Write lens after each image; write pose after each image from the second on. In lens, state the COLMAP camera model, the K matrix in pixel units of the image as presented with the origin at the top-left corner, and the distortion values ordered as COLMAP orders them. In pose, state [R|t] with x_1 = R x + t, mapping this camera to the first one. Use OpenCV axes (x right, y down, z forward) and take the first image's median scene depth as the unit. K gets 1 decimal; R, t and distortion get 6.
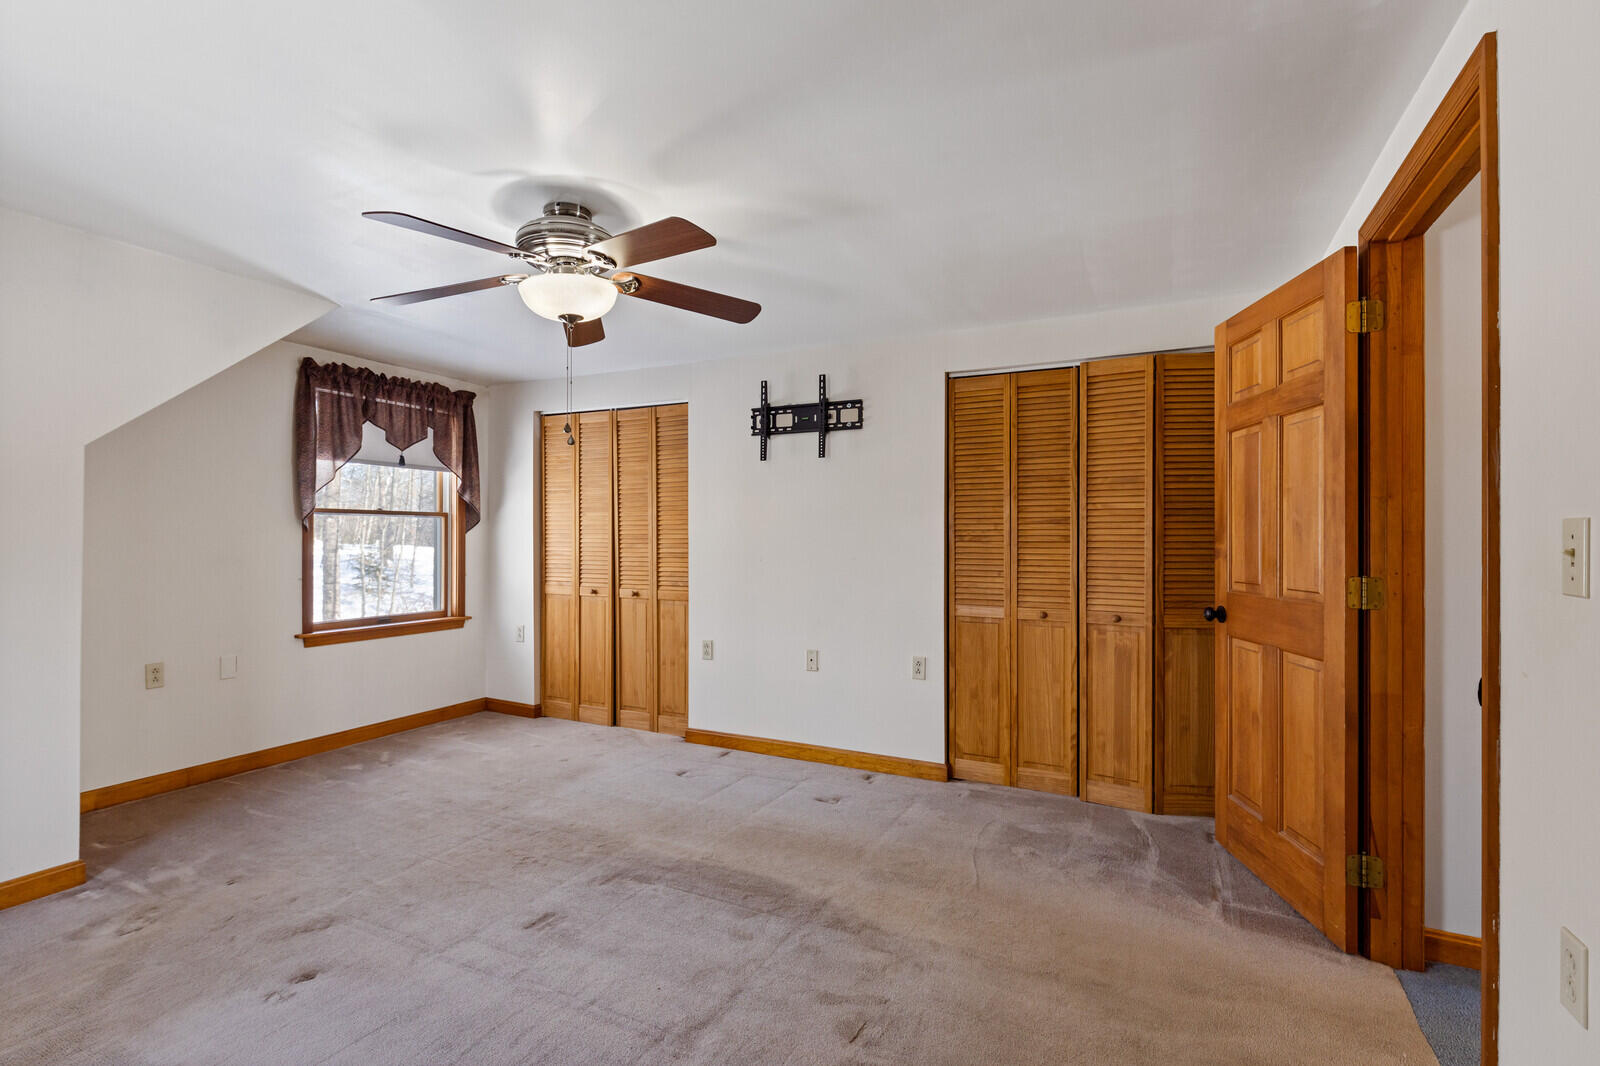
lens RADIAL K [[735.9, 0, 796.1], [0, 735.9, 545.3], [0, 0, 1]] dist [-0.000849, -0.000898]
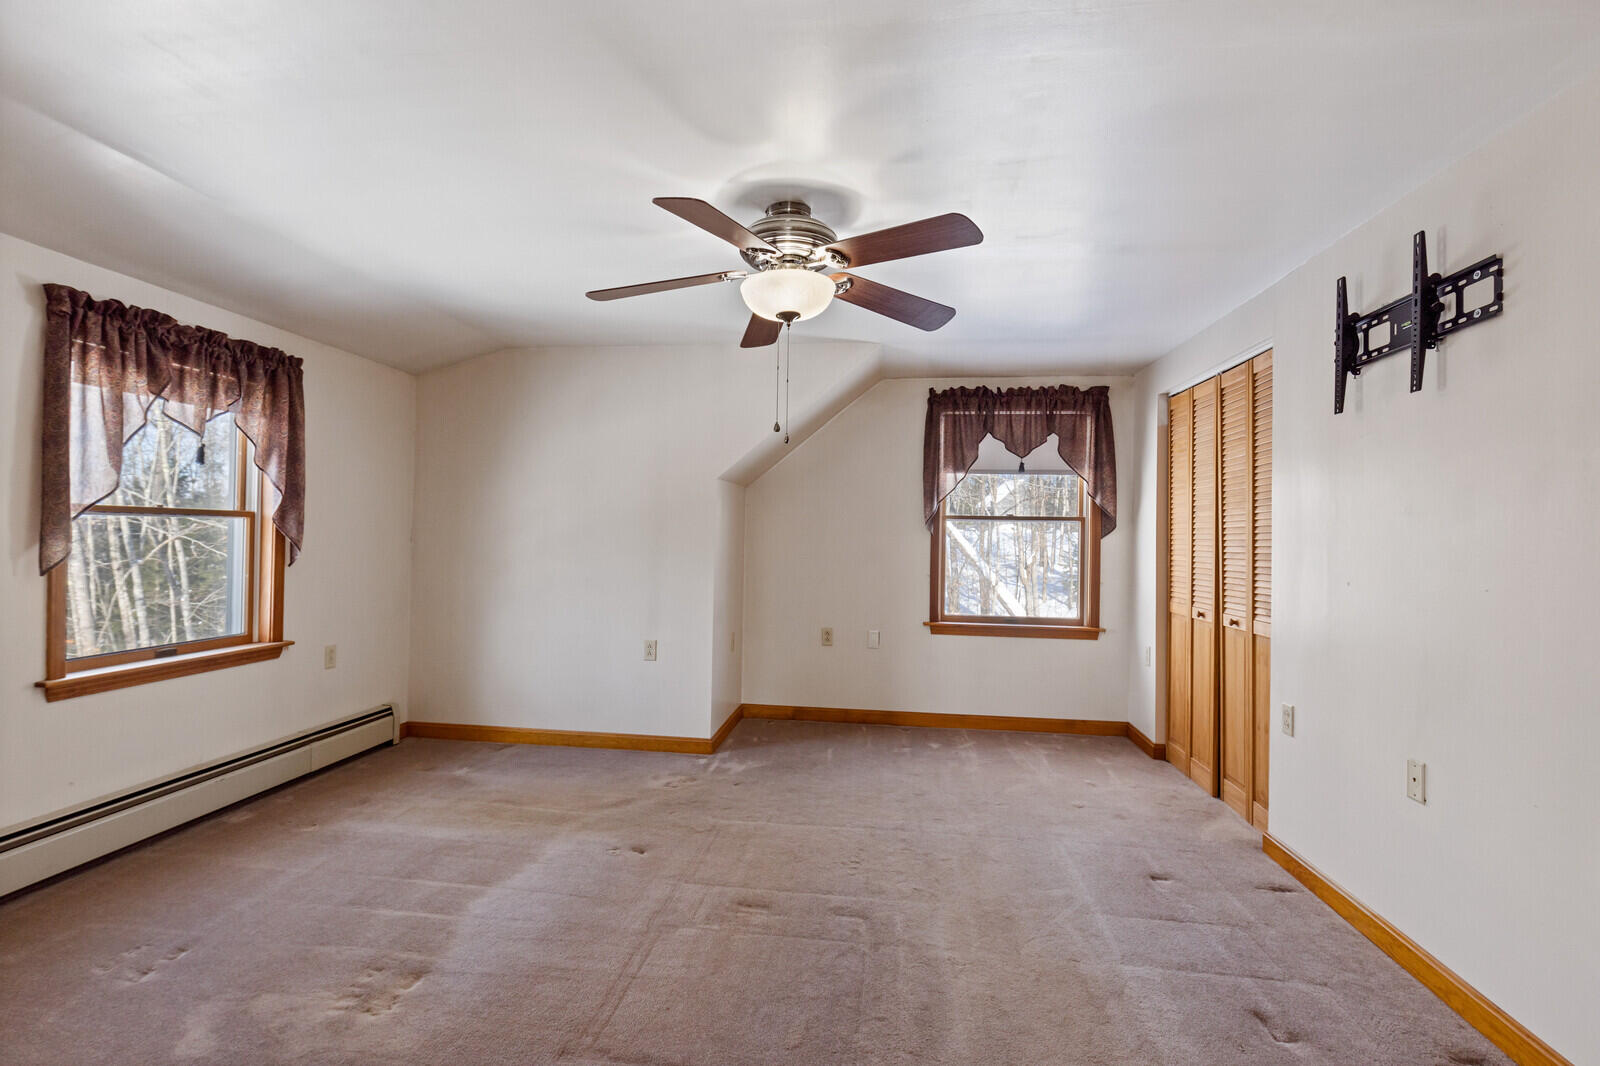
lens RADIAL K [[735.9, 0, 797.7], [0, 735.9, 537.6], [0, 0, 1]] dist [-0.000849, -0.000898]
pose [[0.322751, 0.001693, -0.946482, 0.370462], [-0.027203, 0.999602, -0.007489, -0.000644], [0.946093, 0.028165, 0.322668, 0.406394]]
